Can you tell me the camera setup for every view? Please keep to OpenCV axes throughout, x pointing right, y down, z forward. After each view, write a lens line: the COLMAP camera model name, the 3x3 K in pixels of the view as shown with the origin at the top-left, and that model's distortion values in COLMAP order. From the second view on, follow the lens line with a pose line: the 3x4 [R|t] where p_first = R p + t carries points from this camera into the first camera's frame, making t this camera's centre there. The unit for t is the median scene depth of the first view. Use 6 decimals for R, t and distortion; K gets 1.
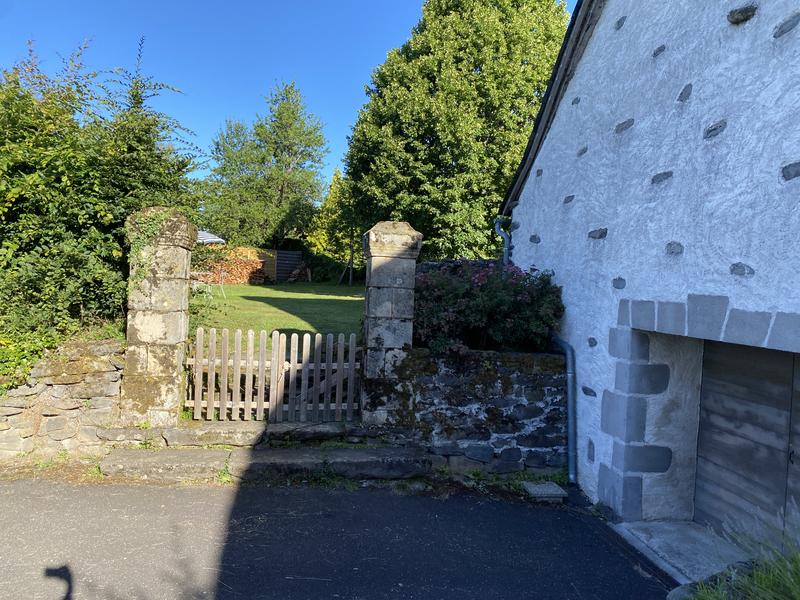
lens RADIAL K [[596.3, 0, 400.1], [0, 596.3, 300.7], [0, 0, 1]] dist [-0.014686, 0.012256]
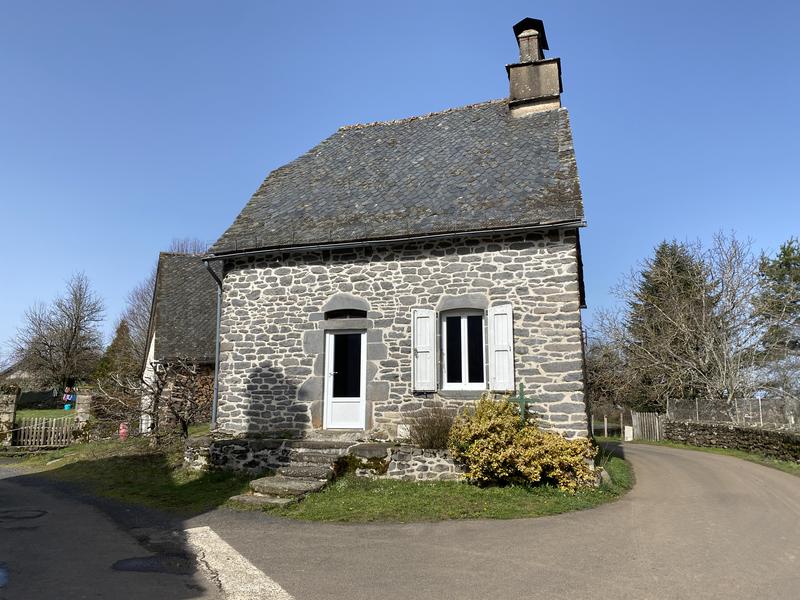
lens RADIAL K [[596.3, 0, 399.9], [0, 596.3, 298.9], [0, 0, 1]] dist [-0.014686, 0.012256]
pose [[0.971202, -0.003023, 0.238238, 0.355854], [0.035626, 0.990521, -0.132662, -0.037667], [-0.235578, 0.137329, 0.962104, -1.055675]]
